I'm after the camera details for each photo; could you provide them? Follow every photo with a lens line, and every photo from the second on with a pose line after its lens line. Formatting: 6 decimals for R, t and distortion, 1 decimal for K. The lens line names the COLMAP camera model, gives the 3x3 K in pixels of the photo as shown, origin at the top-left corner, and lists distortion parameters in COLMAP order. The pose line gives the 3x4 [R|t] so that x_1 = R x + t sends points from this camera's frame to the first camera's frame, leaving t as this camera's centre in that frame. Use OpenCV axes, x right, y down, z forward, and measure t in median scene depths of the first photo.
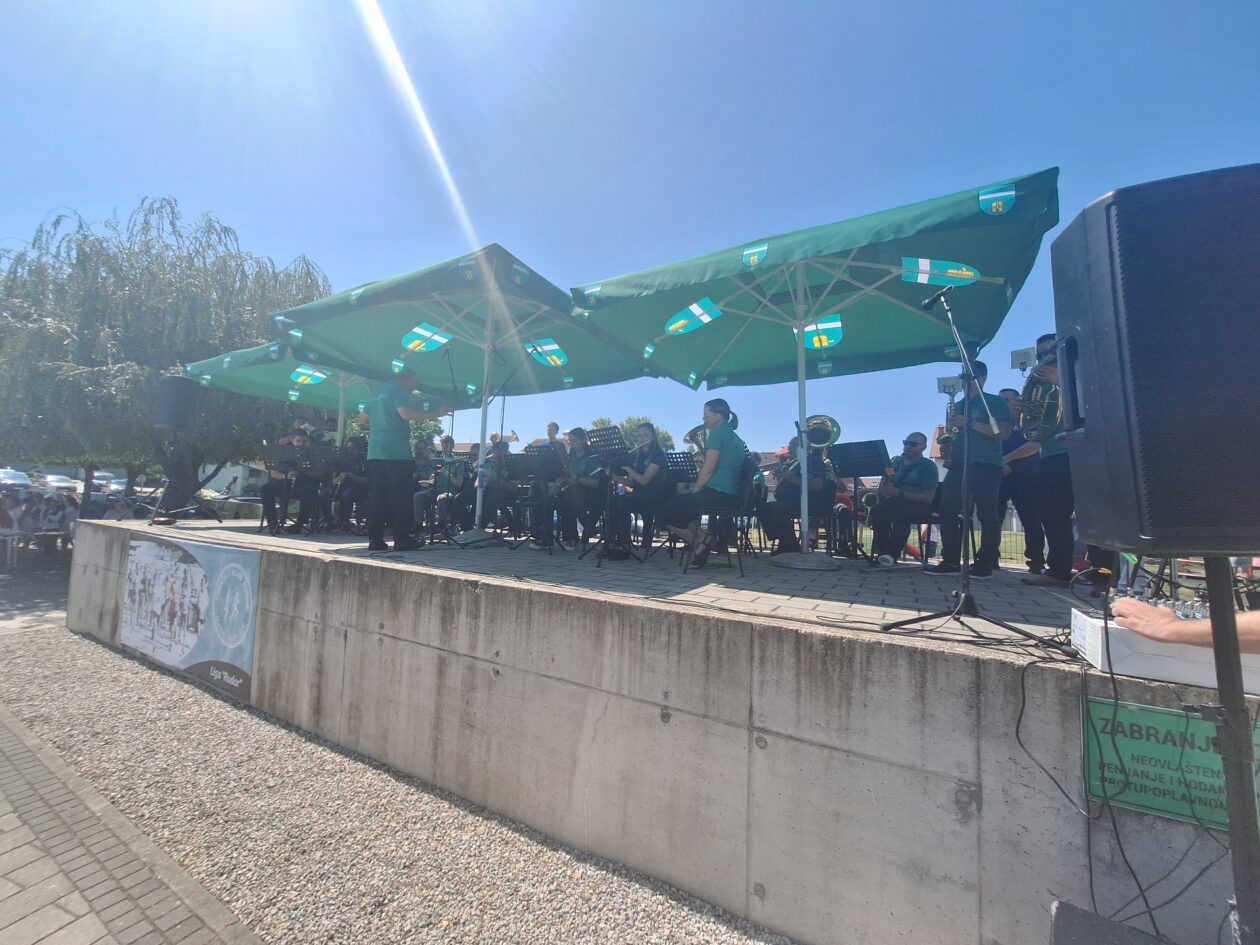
lens RADIAL K [[490.6, 0, 623.4], [0, 490.6, 471.3], [0, 0, 1]] dist [-0.003275, 0.000334]
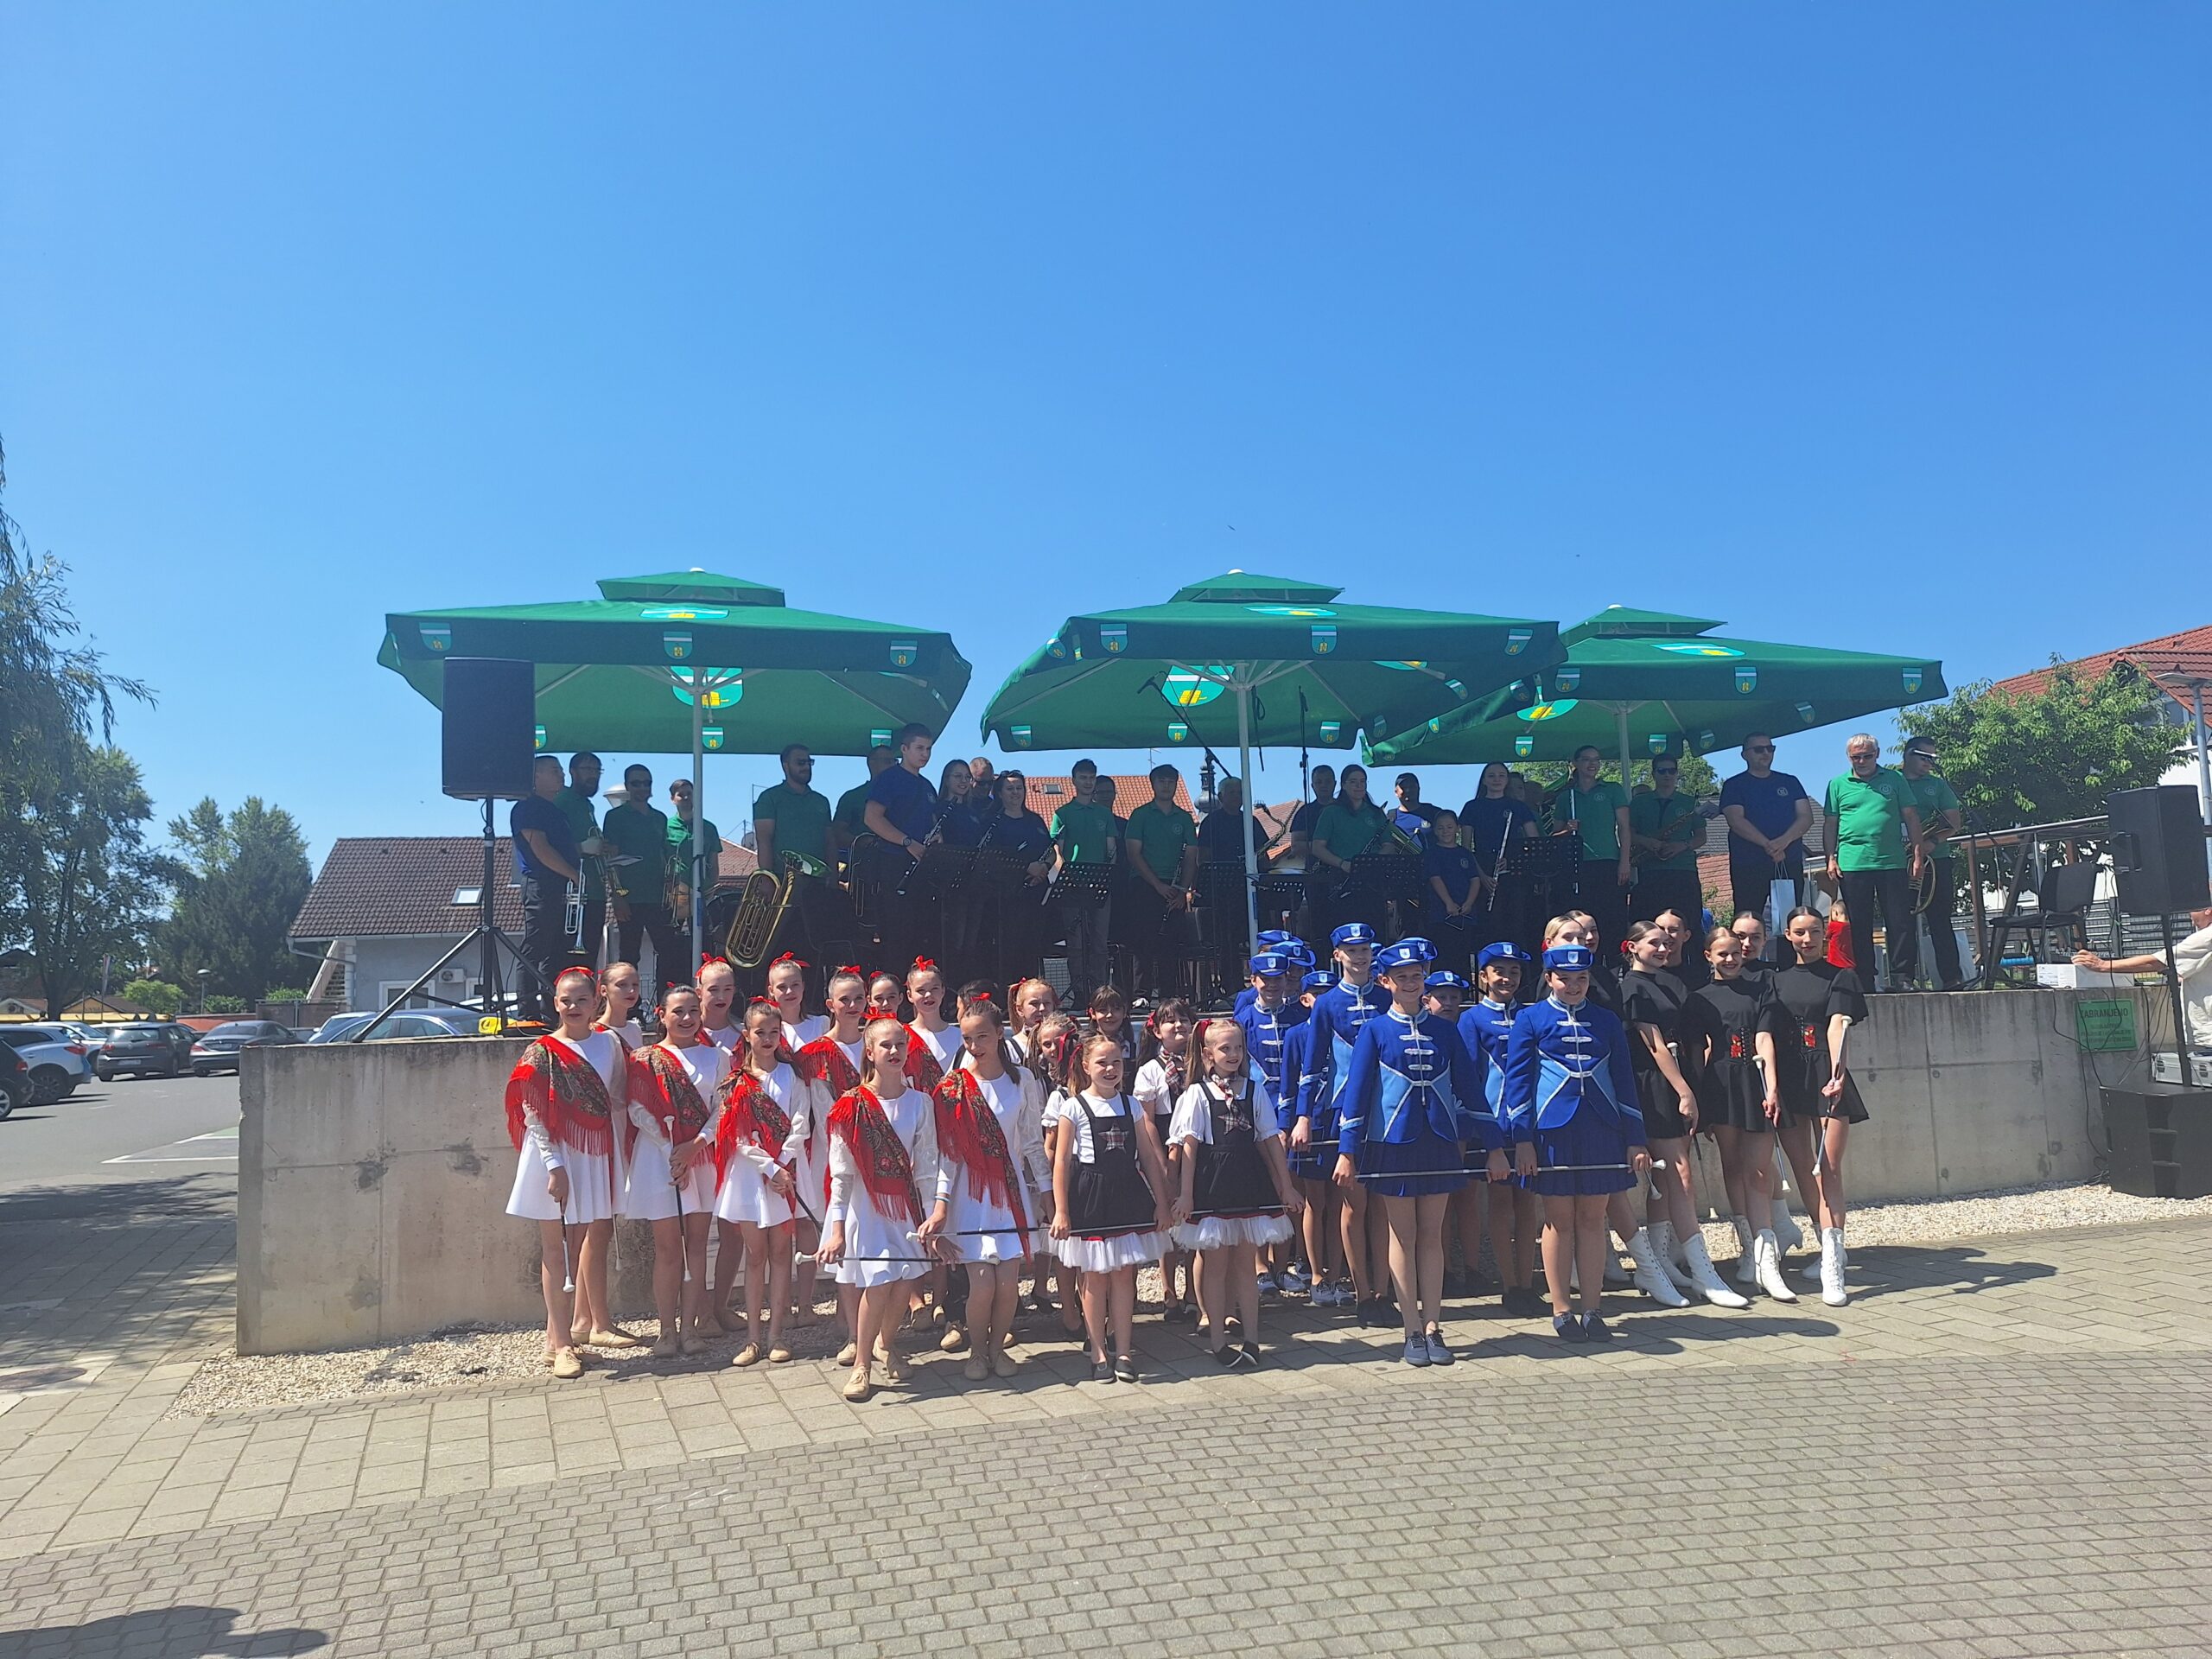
lens RADIAL K [[1530.2, 0, 1118.9], [0, 1530.2, 850.7], [0, 0, 1]] dist [0.086683, -0.108459]
pose [[0.738314, 0.009932, 0.674384, -3.322437], [0.010098, 0.999617, -0.025777, -0.011793], [-0.674382, 0.025841, 0.737931, -0.566488]]
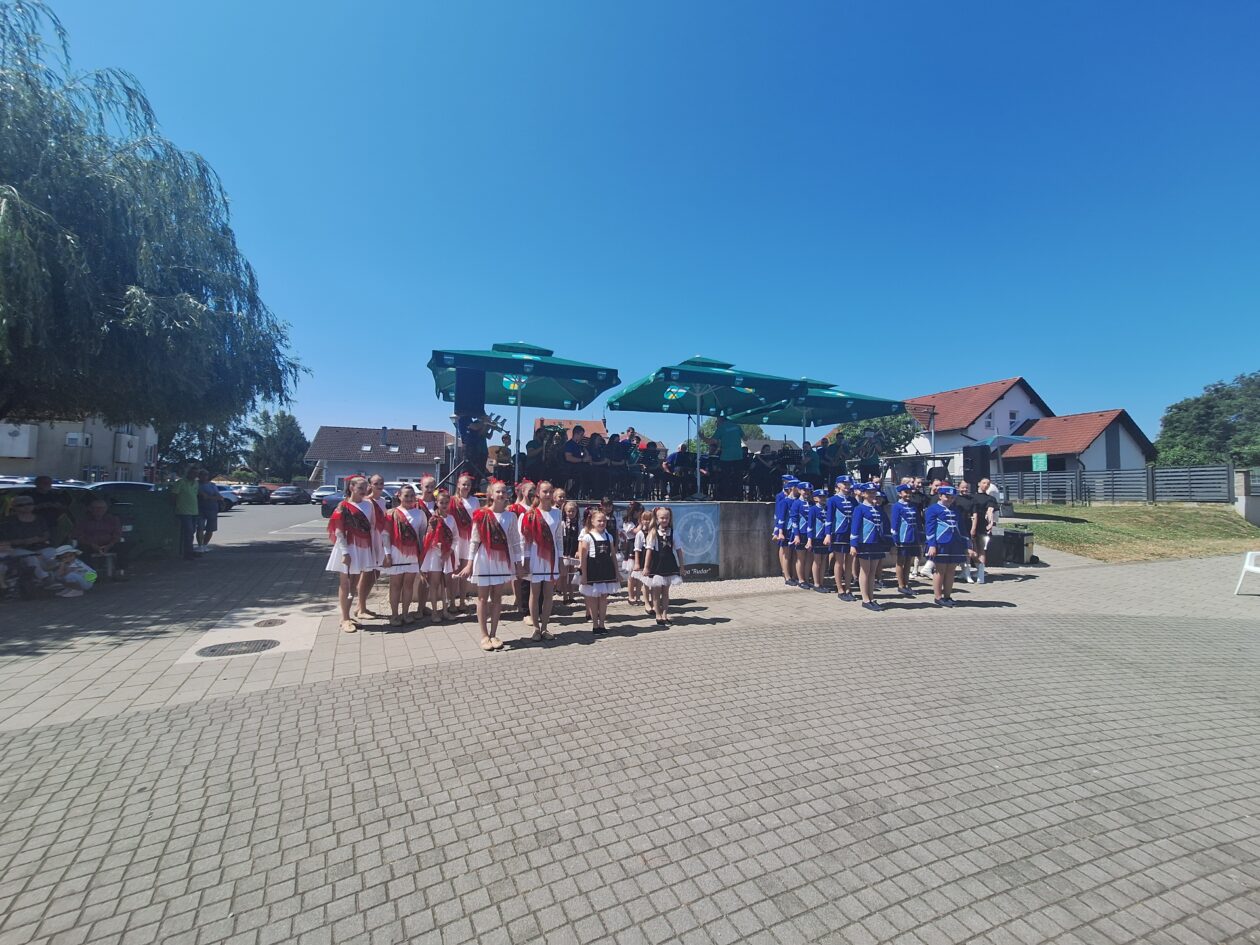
lens RADIAL K [[496.2, 0, 625.0], [0, 496.2, 470.3], [0, 0, 1]] dist [-0.004683, 0.000143]
pose [[0.657658, 0.014144, 0.753184, -3.713040], [-0.044096, 0.998832, 0.019747, 0.007855], [-0.752025, -0.046199, 0.657513, -0.059576]]
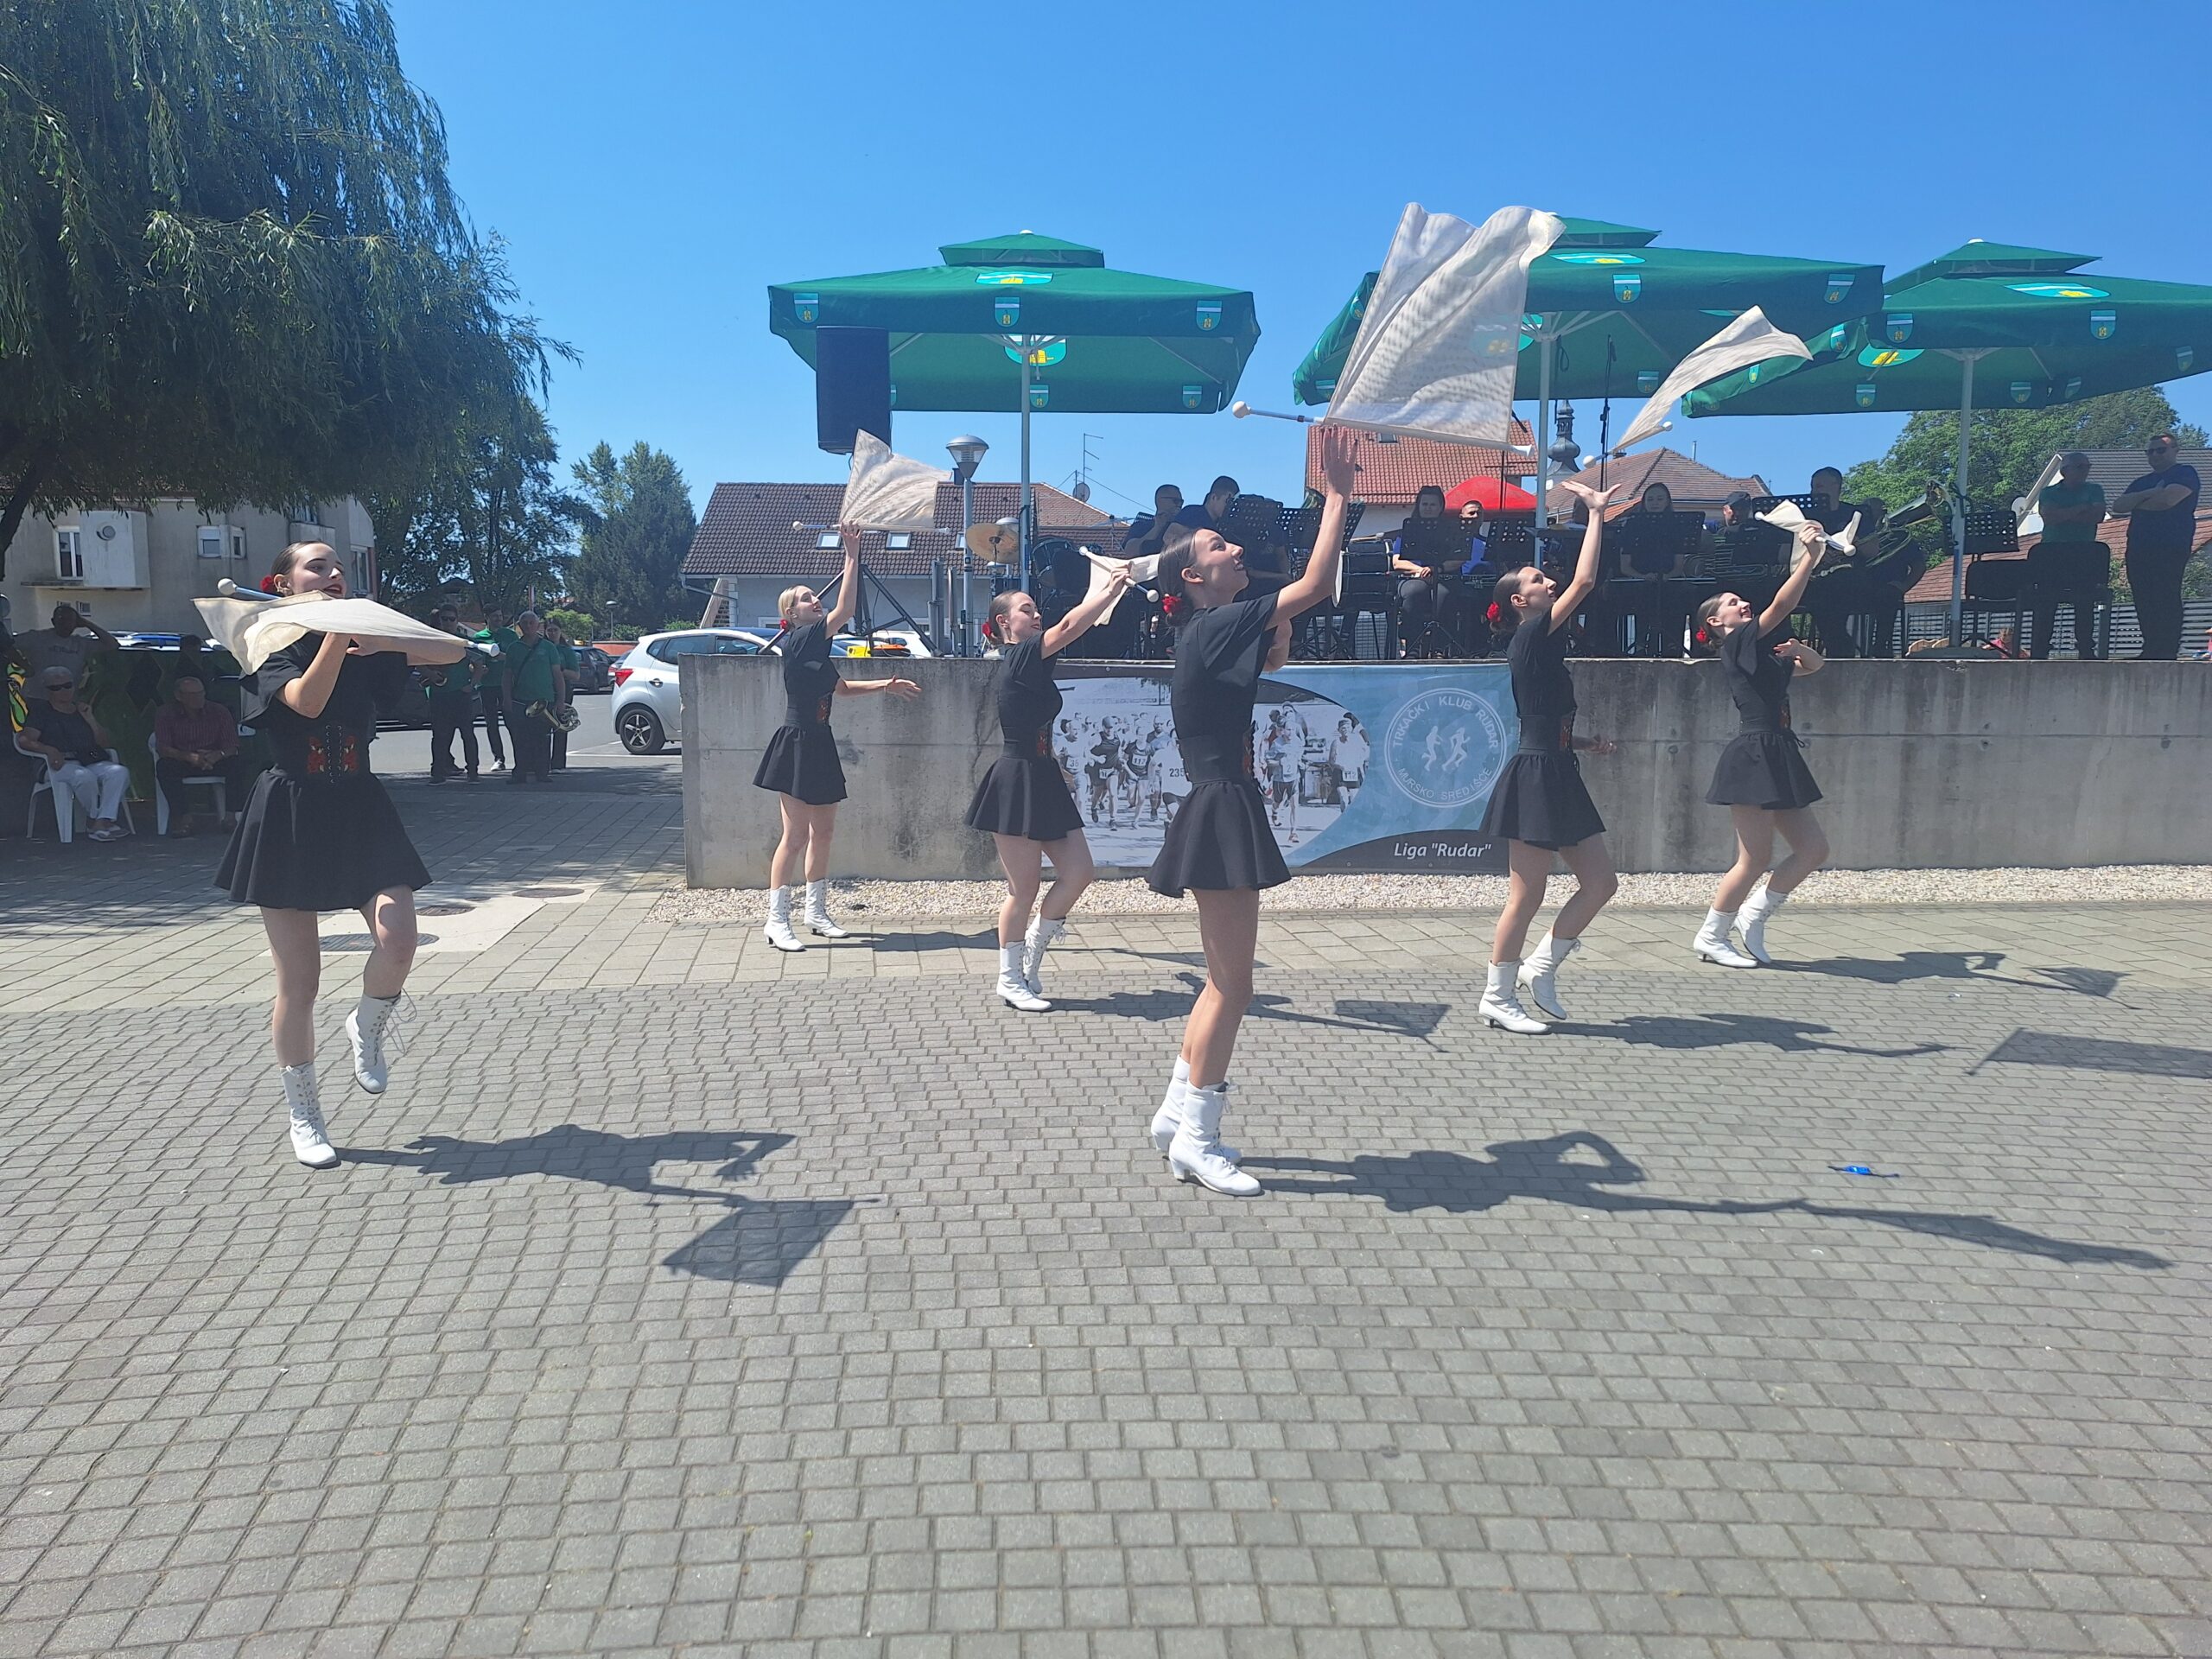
lens RADIAL K [[1524.2, 0, 1091.4], [0, 1524.2, 822.5], [0, 0, 1]] dist [0.131430, -0.184635]
pose [[0.872348, -0.079961, 0.482303, -3.489780], [-0.008380, 0.983943, 0.178284, -0.004024], [-0.488814, -0.159568, 0.857671, -0.939922]]
